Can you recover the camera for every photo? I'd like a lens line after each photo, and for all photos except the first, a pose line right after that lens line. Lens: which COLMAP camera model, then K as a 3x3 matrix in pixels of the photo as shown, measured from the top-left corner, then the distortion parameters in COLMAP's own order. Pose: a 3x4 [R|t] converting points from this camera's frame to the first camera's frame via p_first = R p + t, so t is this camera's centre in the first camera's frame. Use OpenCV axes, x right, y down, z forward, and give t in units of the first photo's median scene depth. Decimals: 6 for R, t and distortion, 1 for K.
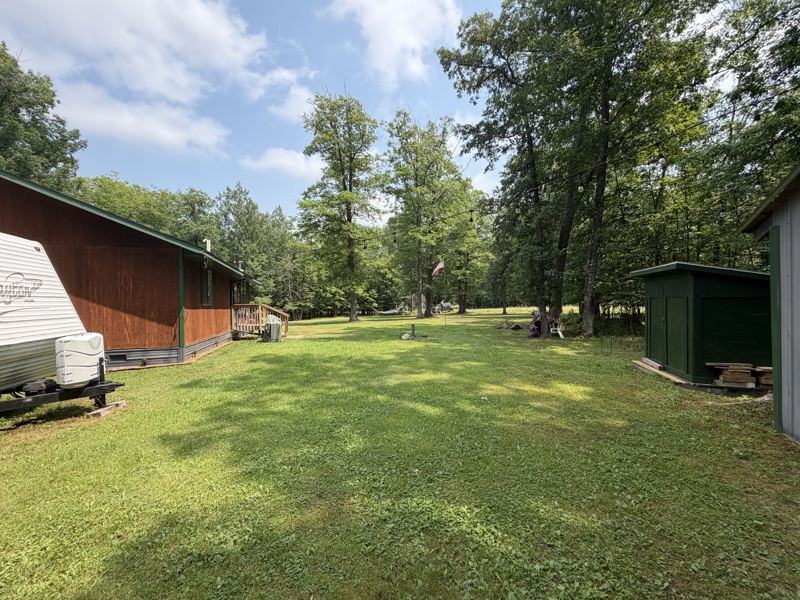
lens RADIAL K [[320.2, 0, 405.3], [0, 320.2, 299.0], [0, 0, 1]] dist [-0.001405, -0.000042]
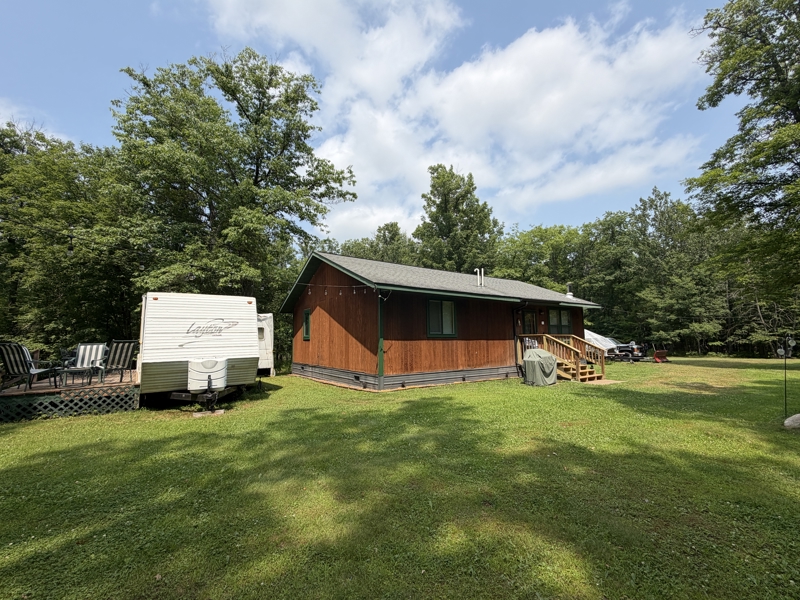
lens RADIAL K [[332.9, 0, 402.5], [0, 332.9, 301.9], [0, 0, 1]] dist [0.001063, 0.000091]
pose [[0.320769, -0.091767, -0.942702, 0.140289], [0.020472, 0.995735, -0.089964, 0.001556], [0.946936, 0.009558, 0.321279, 0.246168]]
